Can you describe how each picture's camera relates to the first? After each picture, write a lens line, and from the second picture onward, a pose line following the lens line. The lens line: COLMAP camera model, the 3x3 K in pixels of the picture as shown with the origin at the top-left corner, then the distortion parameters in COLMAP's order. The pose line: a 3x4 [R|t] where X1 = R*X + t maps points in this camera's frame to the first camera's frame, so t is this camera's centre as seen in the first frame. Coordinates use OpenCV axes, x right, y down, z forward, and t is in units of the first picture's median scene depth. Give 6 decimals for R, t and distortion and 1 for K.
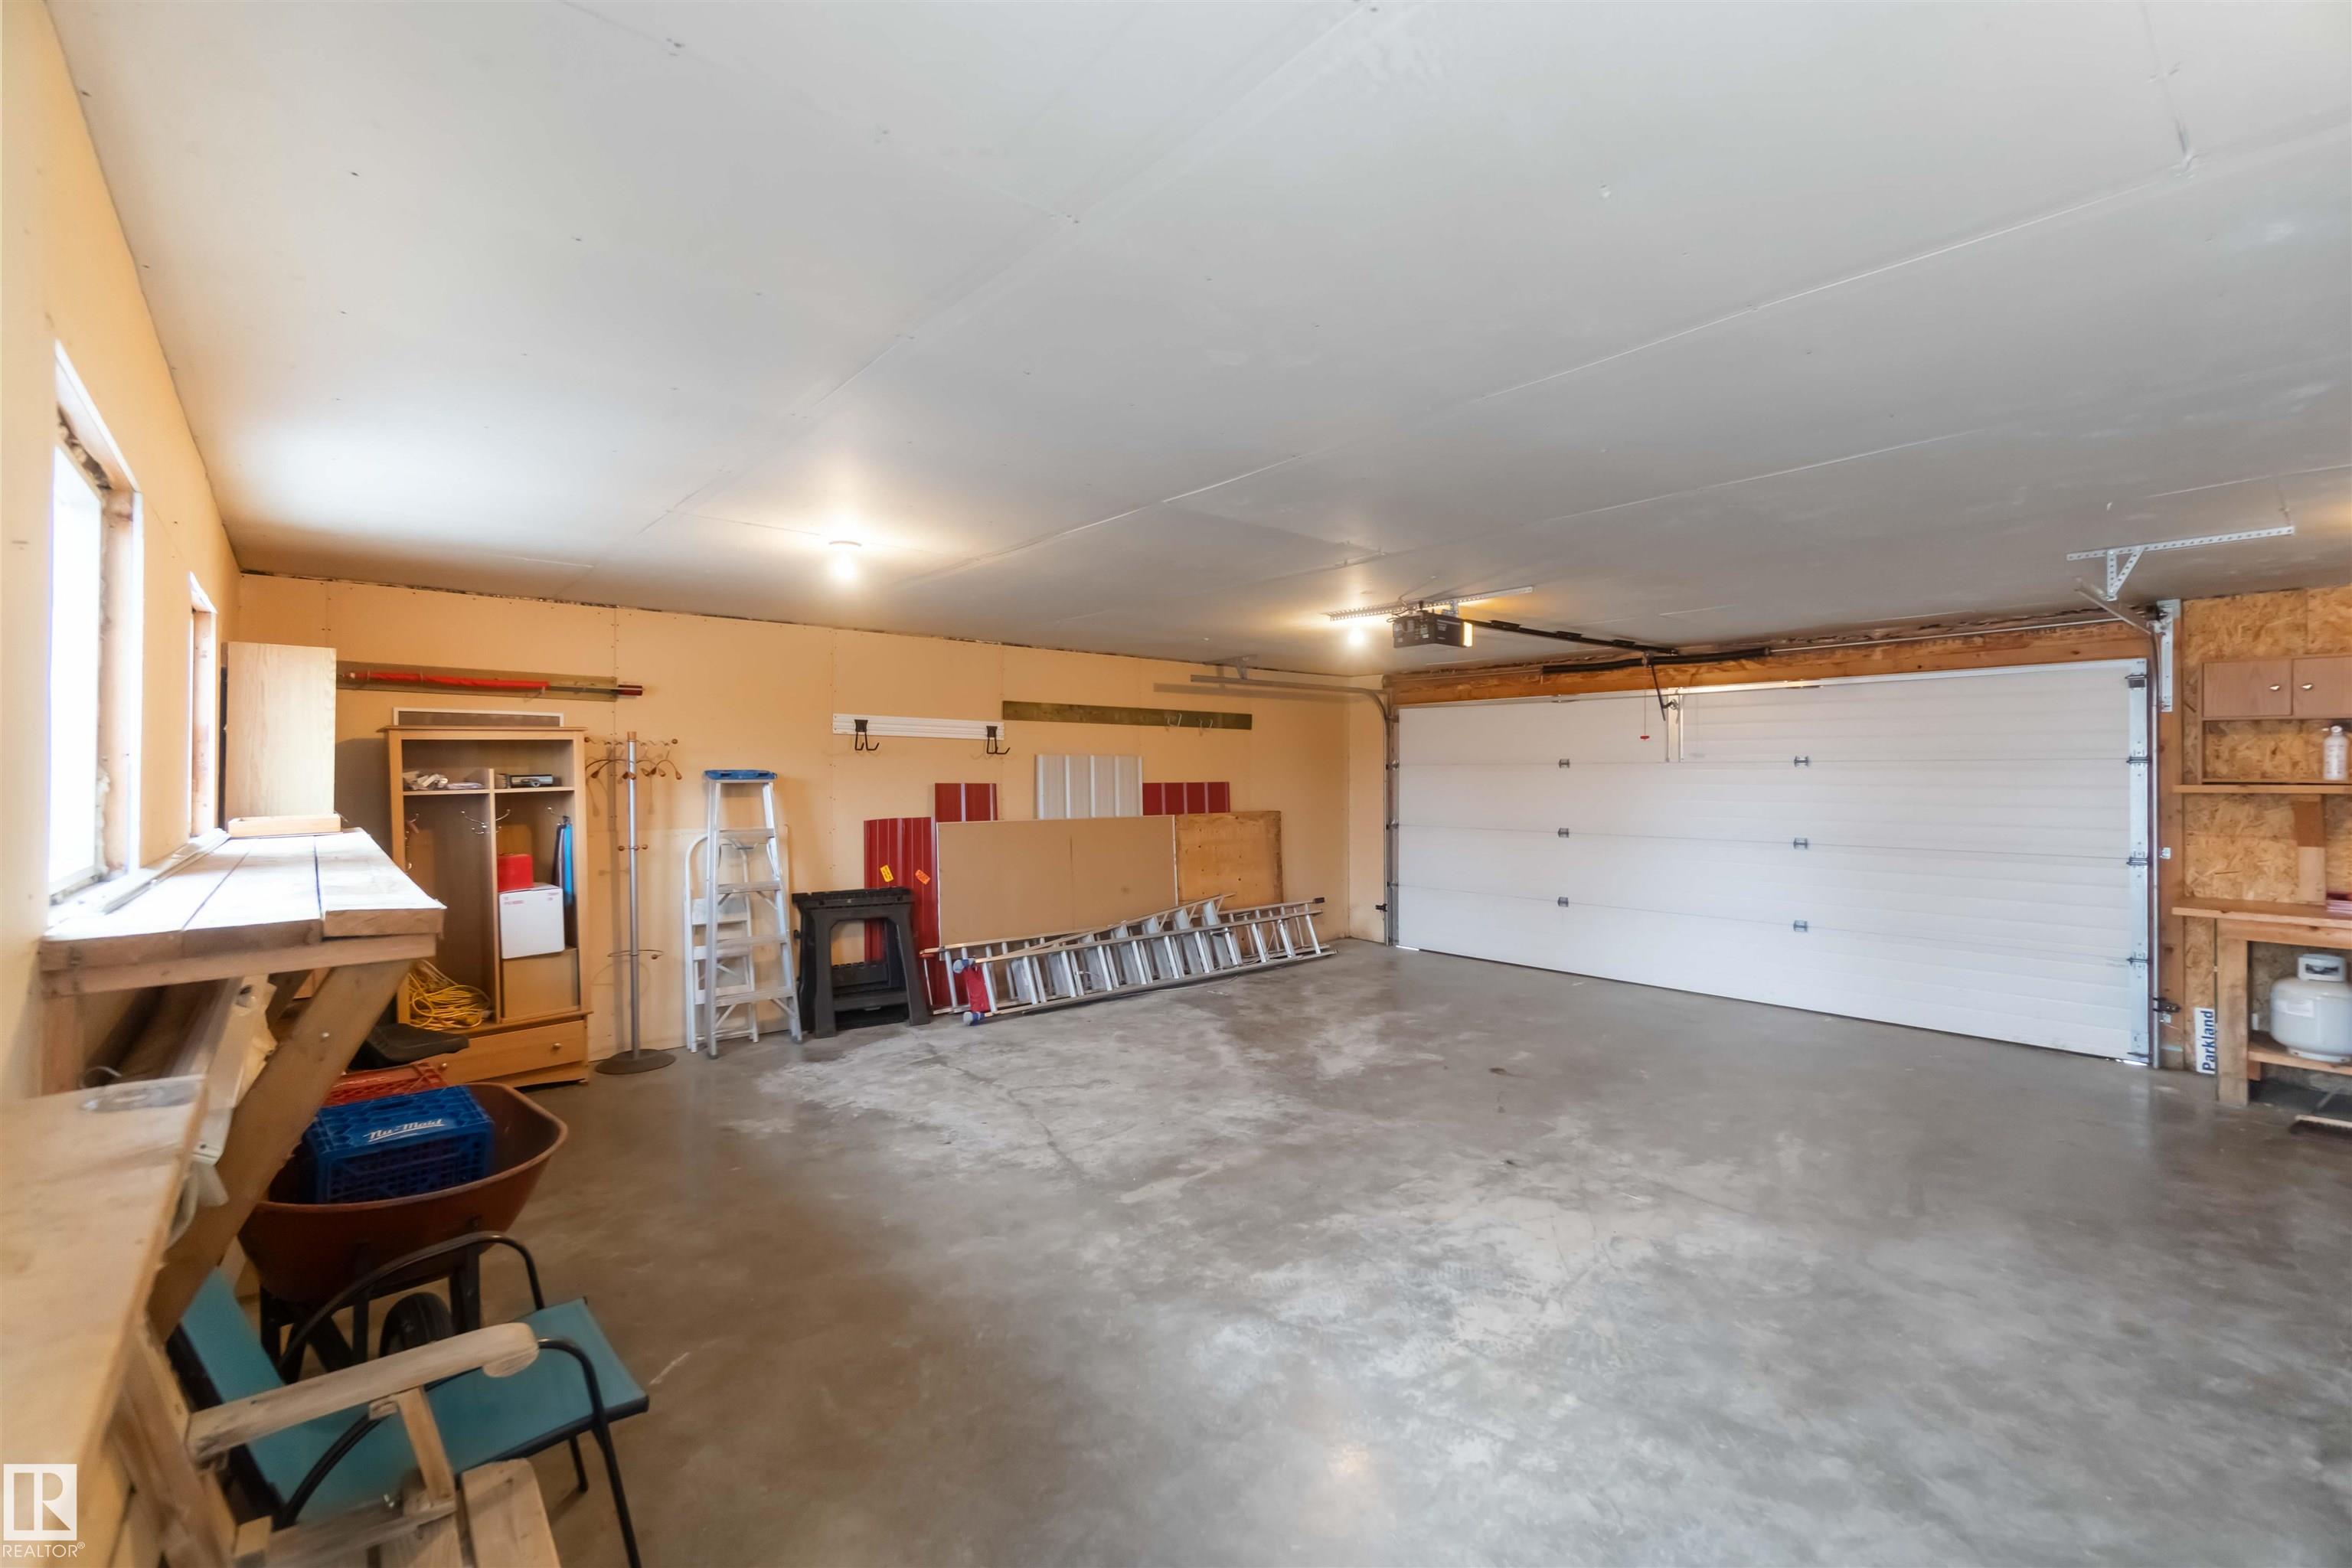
lens RADIAL K [[1025.2, 0, 1158.1], [0, 1025.2, 773.3], [0, 0, 1]] dist [-0.000112, 0.001051]
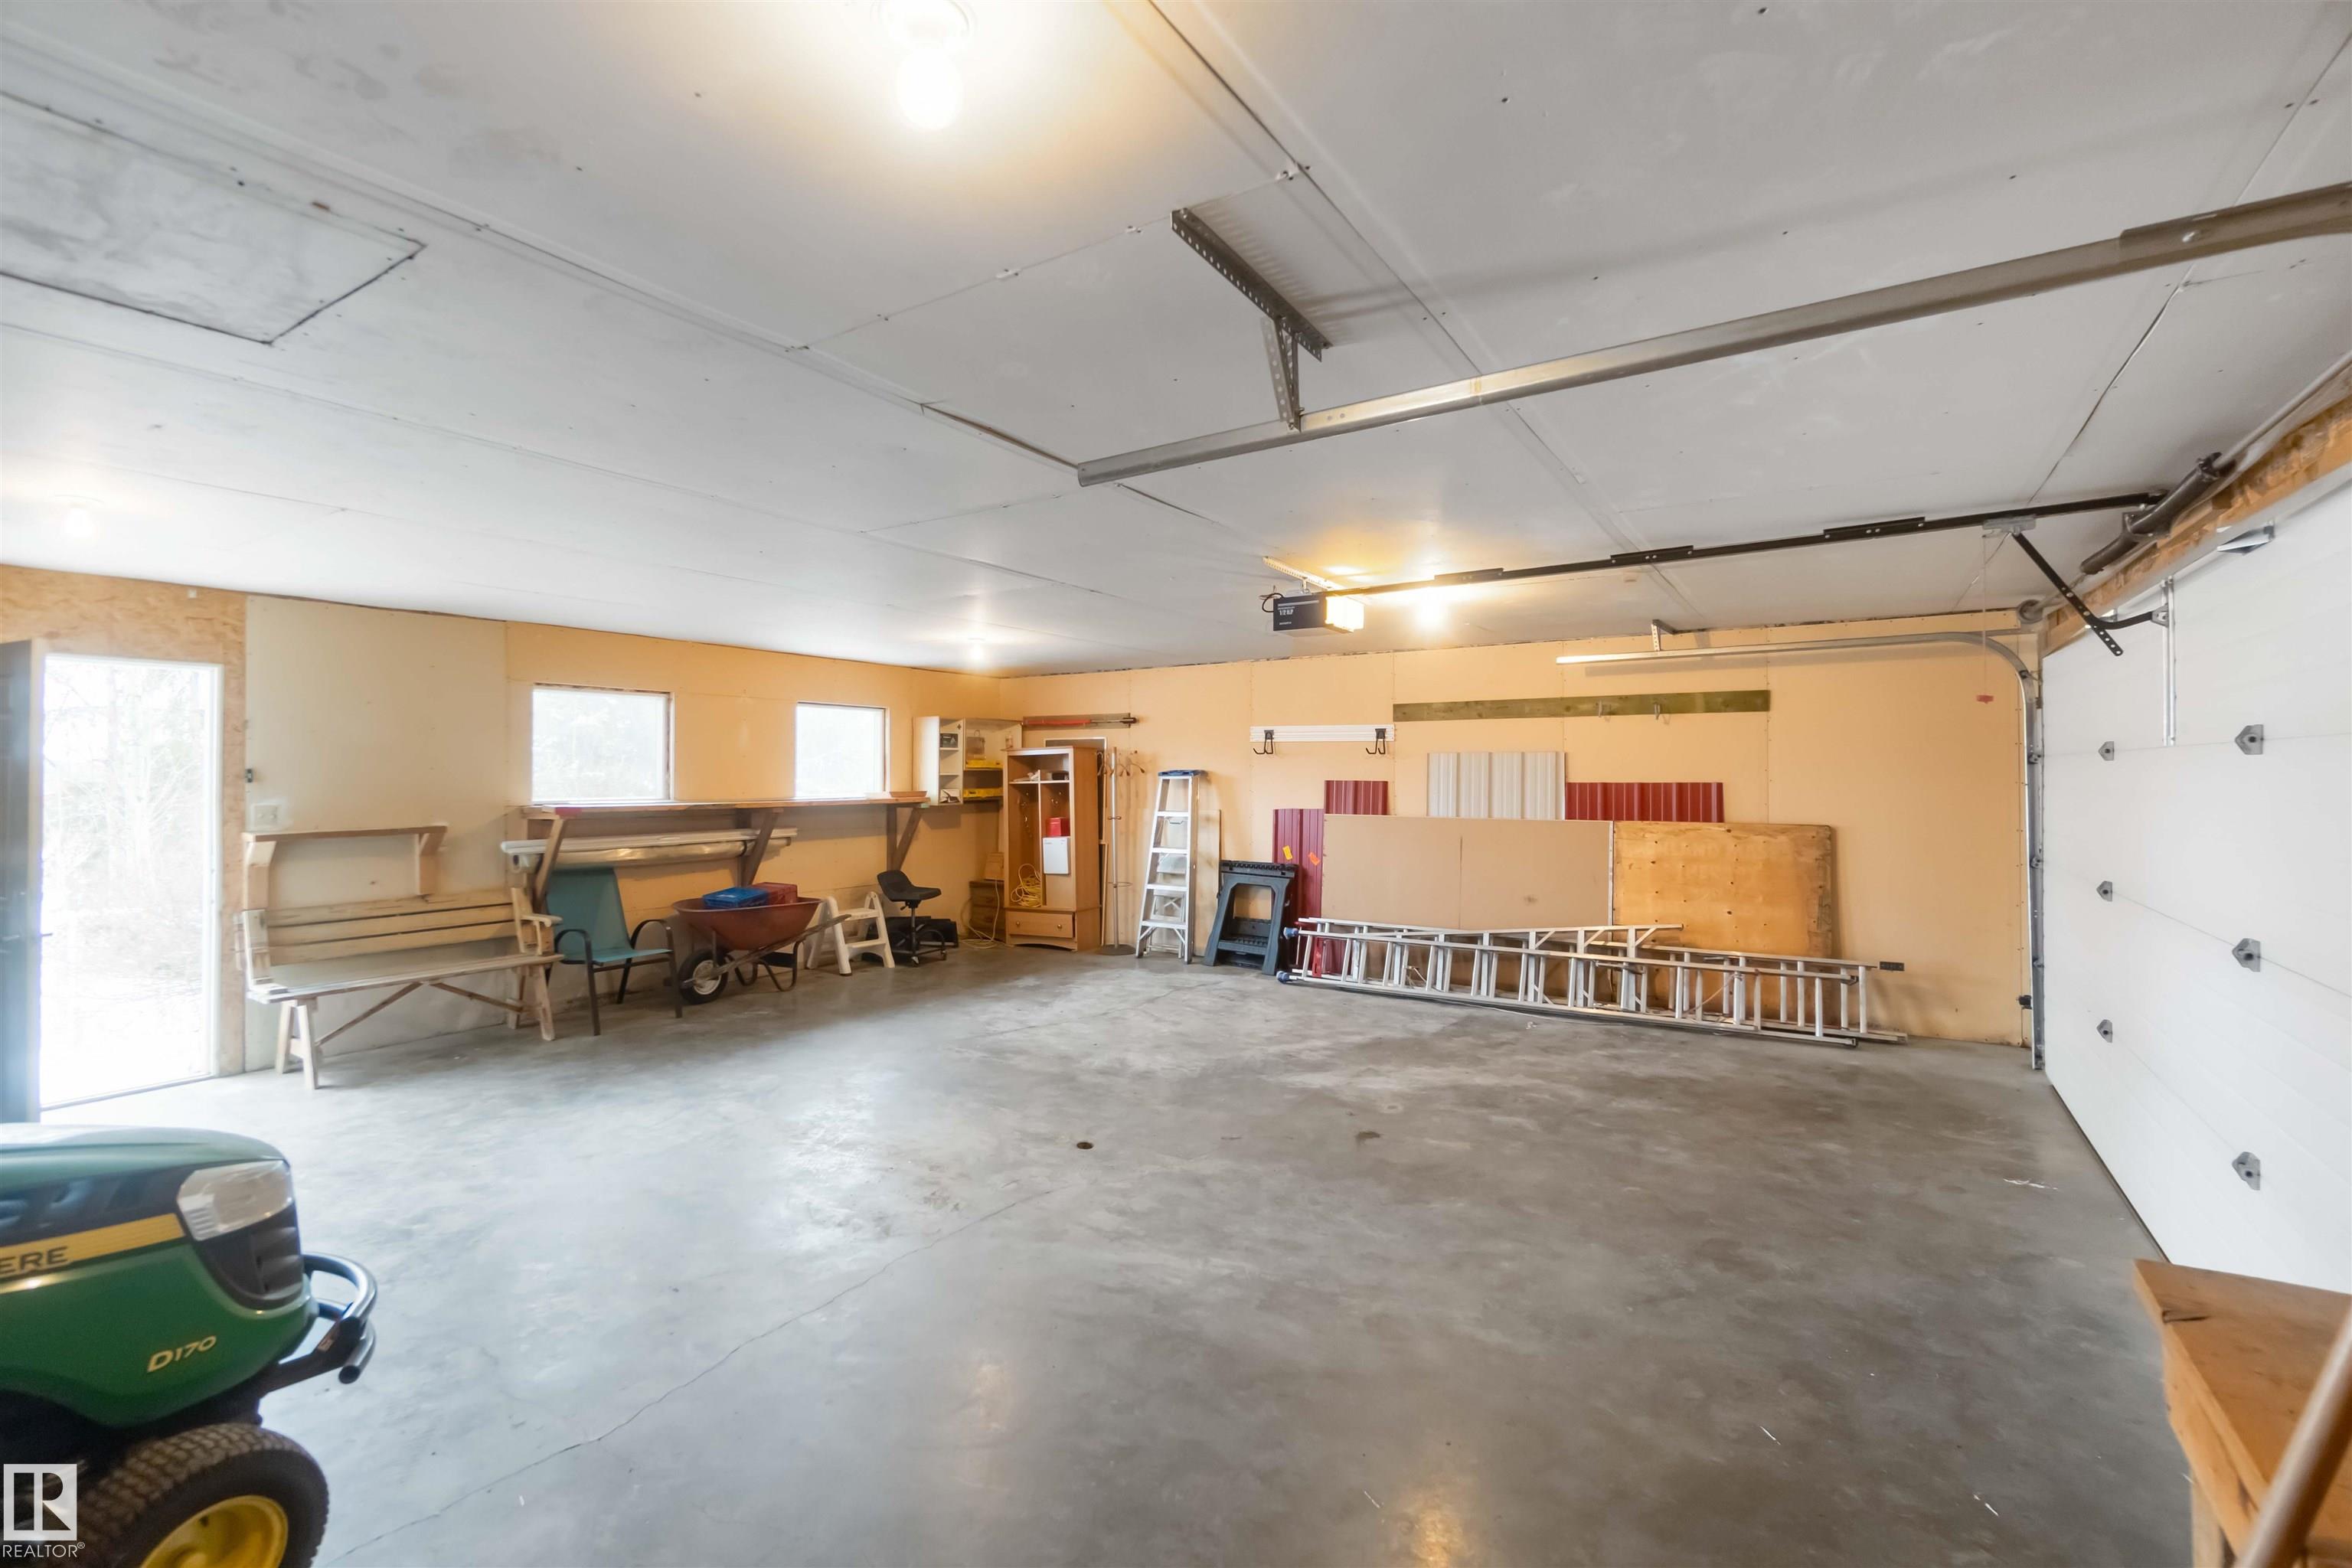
lens RADIAL K [[1025.2, 0, 1156.9], [0, 1025.2, 775.5], [0, 0, 1]] dist [-0.000112, 0.001051]
pose [[0.277870, 0.002481, -0.960615, 0.893617], [0.001833, 0.999993, 0.003113, 0.000053], [0.960617, -0.002626, 0.277864, 0.509490]]
